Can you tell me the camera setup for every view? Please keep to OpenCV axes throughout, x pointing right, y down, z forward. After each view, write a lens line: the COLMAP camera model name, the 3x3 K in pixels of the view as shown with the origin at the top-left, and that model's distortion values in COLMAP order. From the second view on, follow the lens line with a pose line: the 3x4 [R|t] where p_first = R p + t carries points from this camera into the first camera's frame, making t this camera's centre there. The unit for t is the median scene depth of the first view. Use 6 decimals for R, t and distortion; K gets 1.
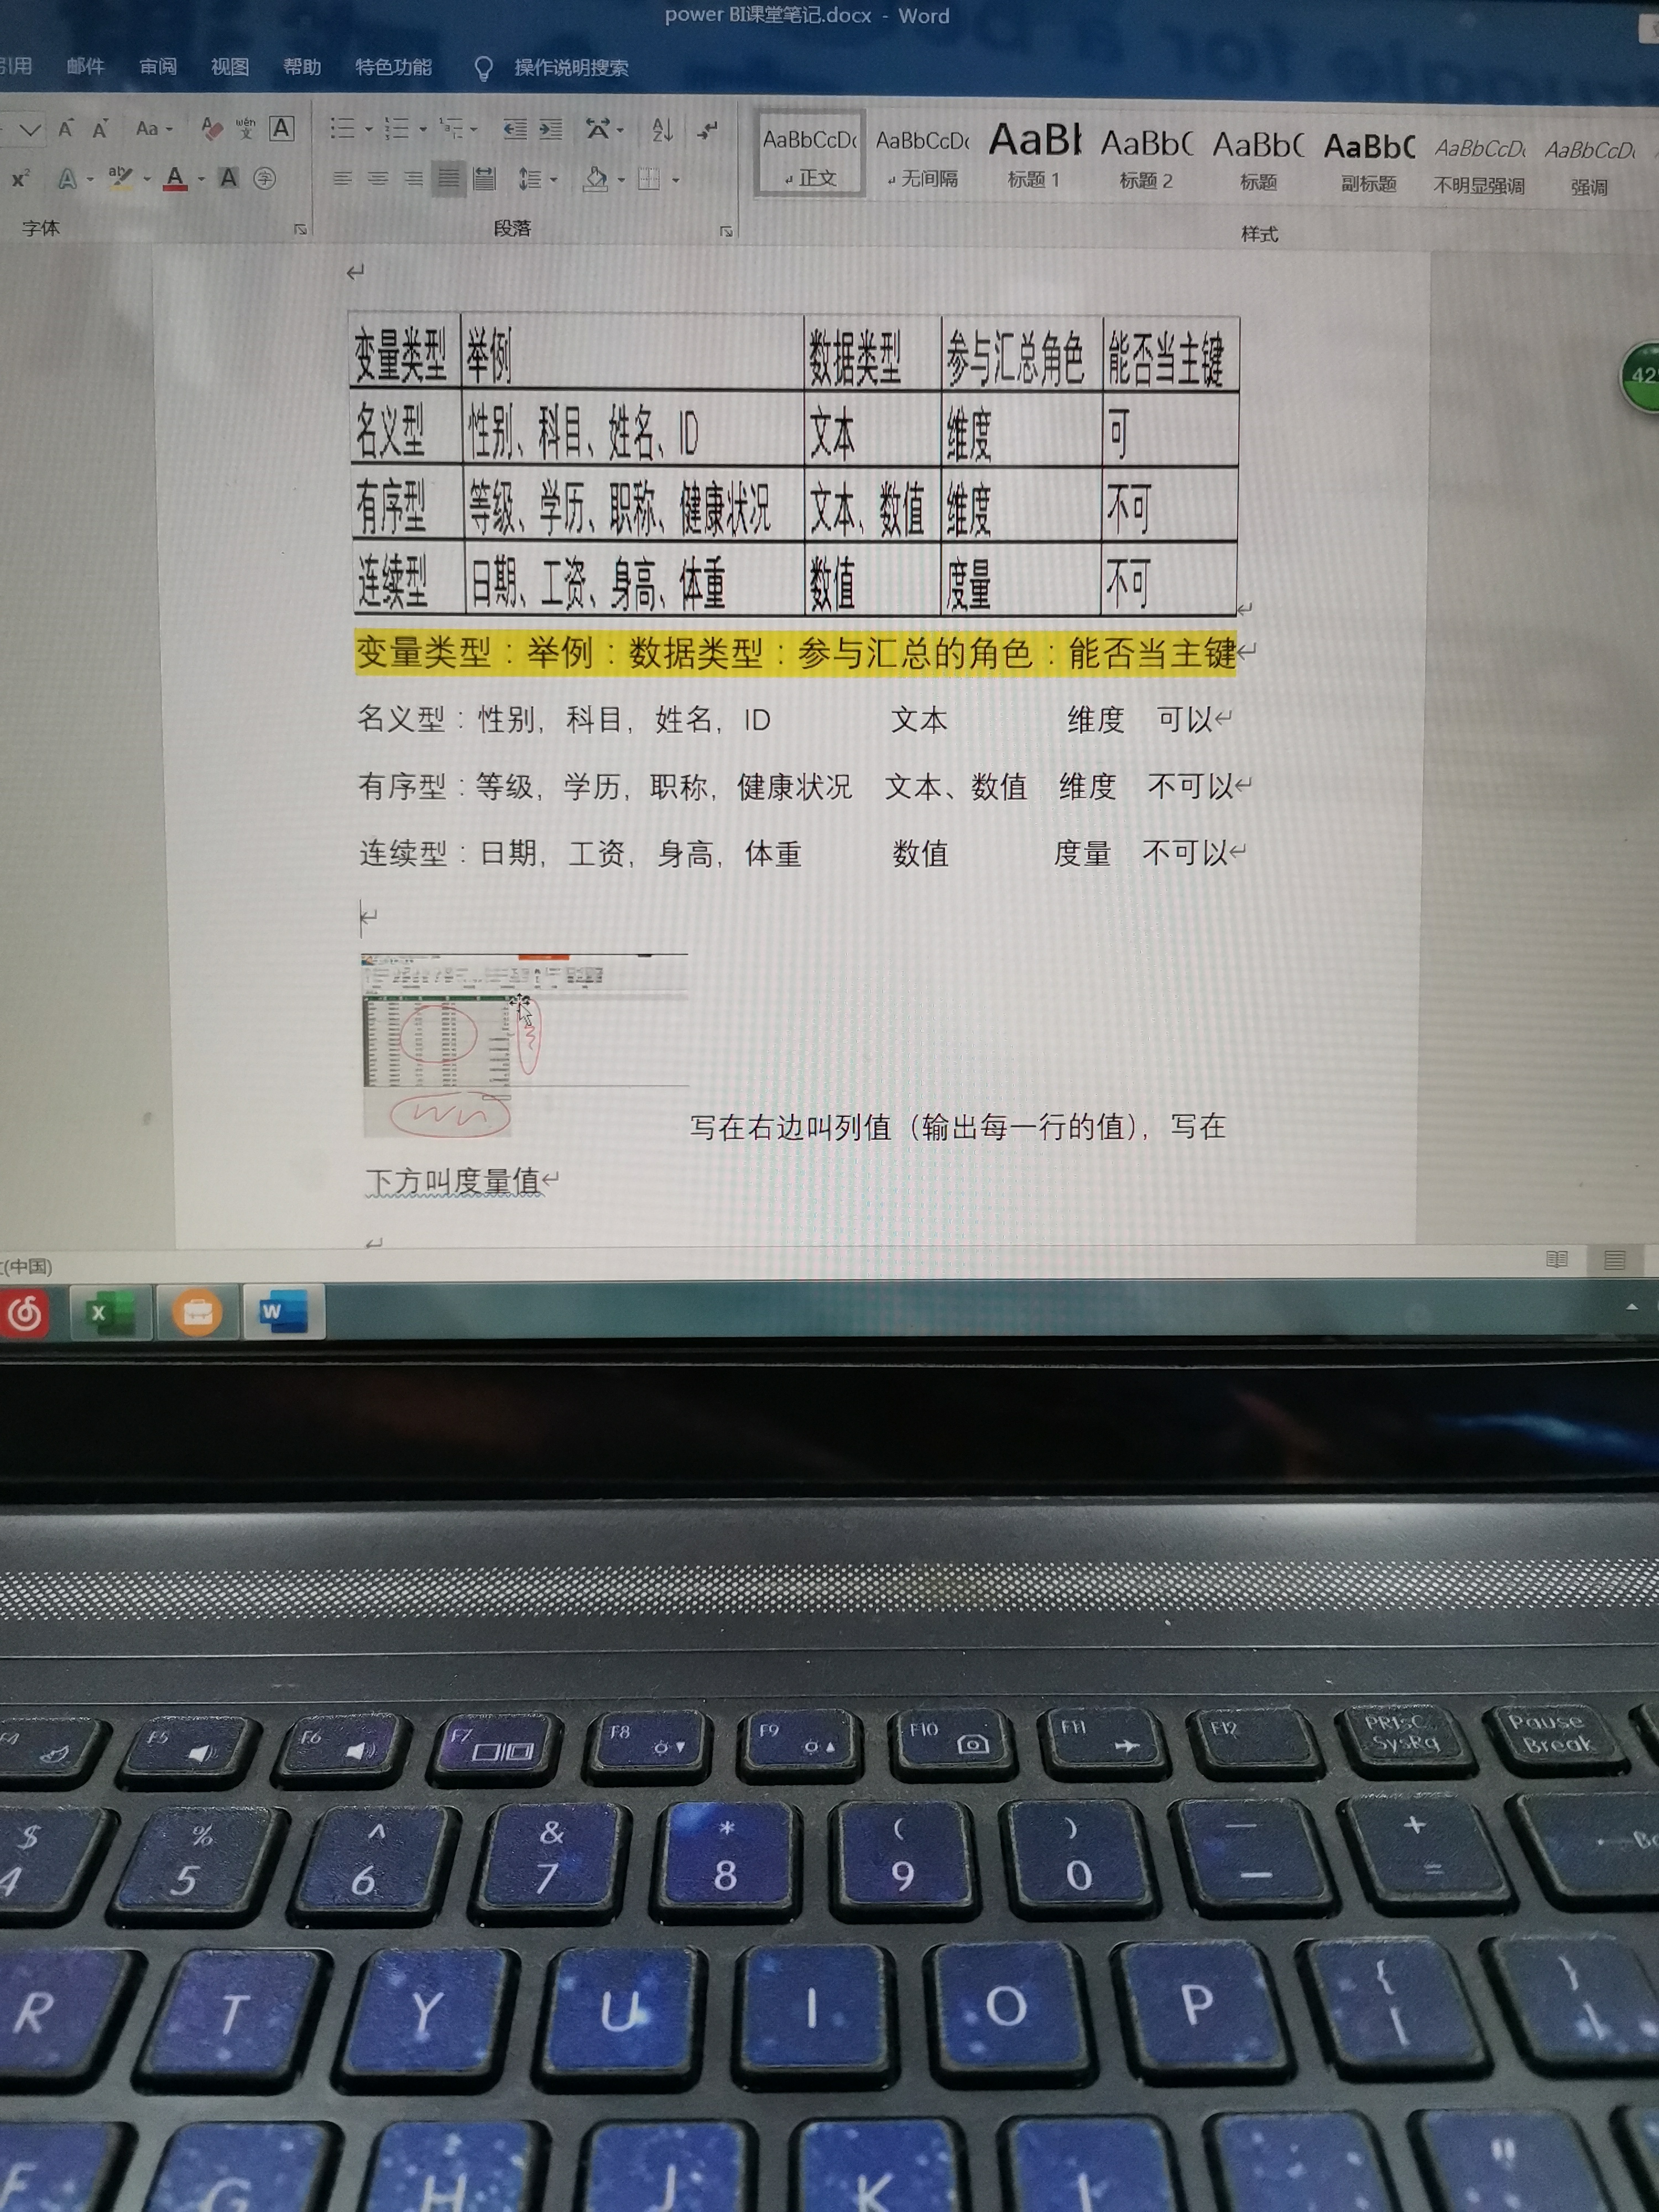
lens RADIAL K [[1756.1, 0, 861.1], [0, 1756.1, 1062.5], [0, 0, 1]] dist [0.025903, -0.077965]
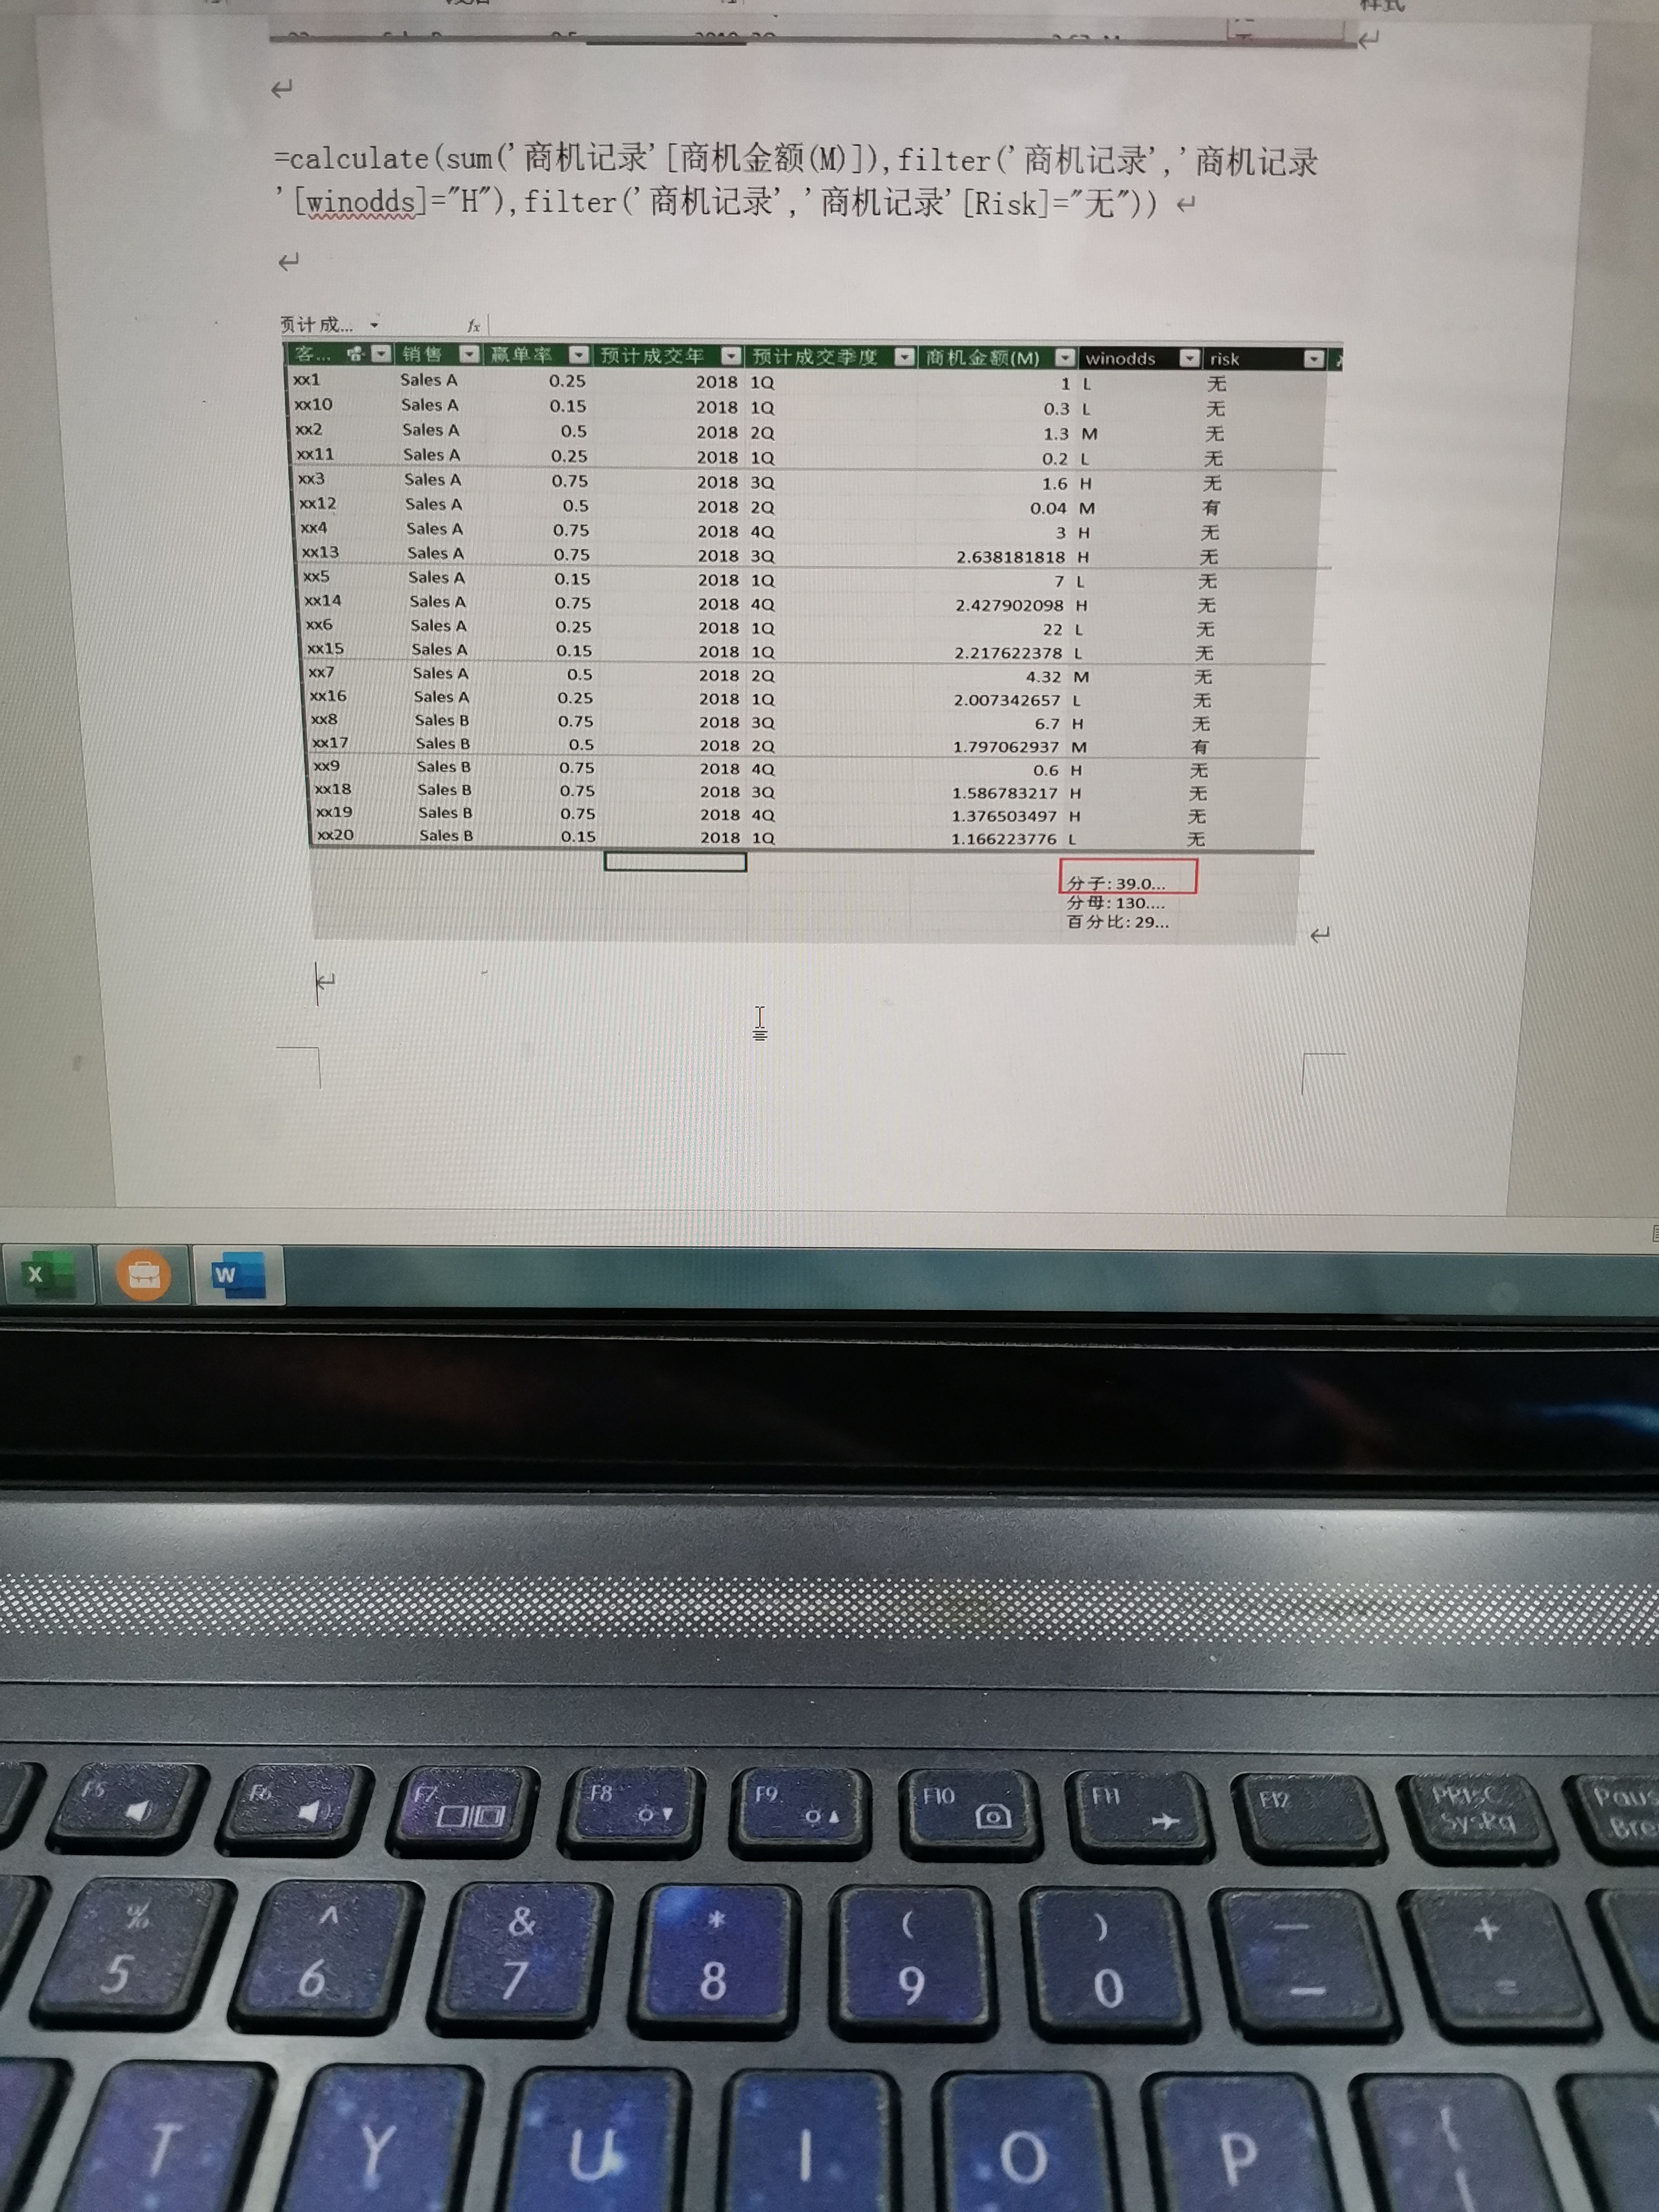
lens RADIAL K [[1756.1, 0, 858.2], [0, 1756.1, 1053.1], [0, 0, 1]] dist [0.025903, -0.077965]
pose [[0.999706, 0.012690, -0.020645, 0.008446], [-0.009992, 0.991988, 0.125935, -0.111696], [0.022077, -0.125692, 0.991824, 0.160181]]
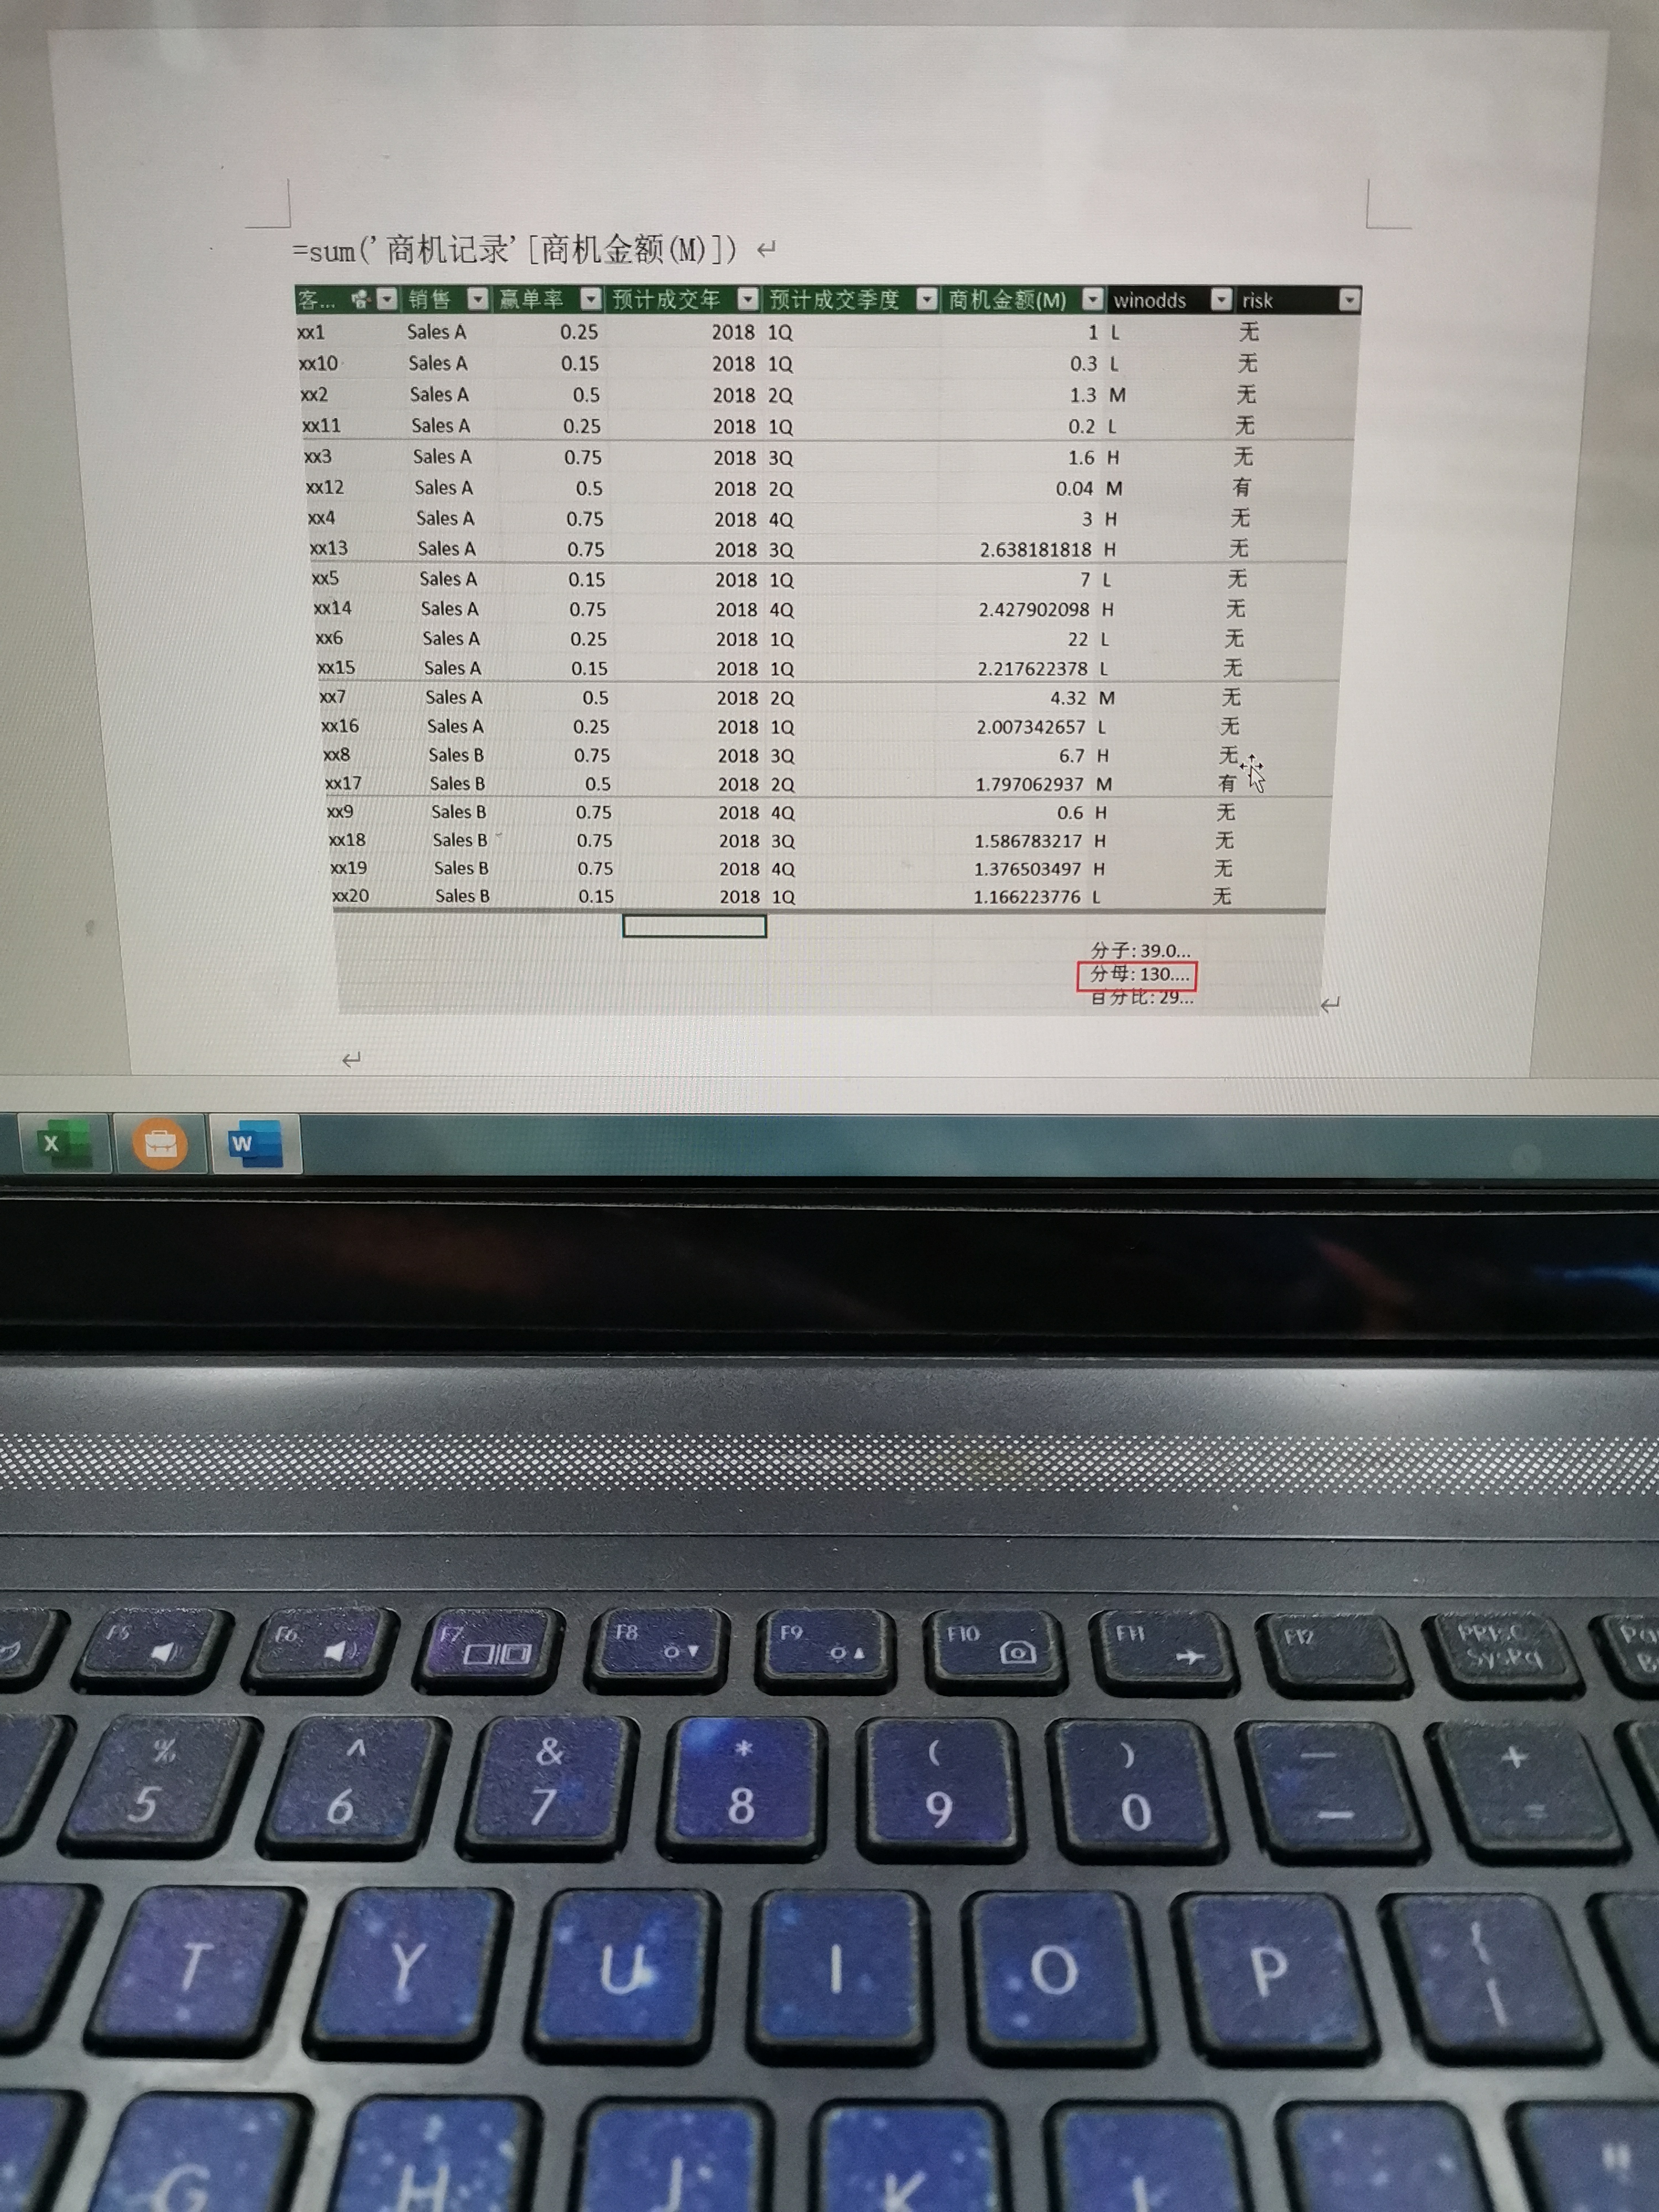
lens RADIAL K [[1756.1, 0, 855.6], [0, 1756.1, 1066.4], [0, 0, 1]] dist [0.025903, -0.077965]
pose [[0.999689, 0.007964, -0.023634, -0.000591], [-0.004316, 0.988588, 0.150584, -0.043329], [0.024563, -0.150436, 0.988315, 0.158097]]
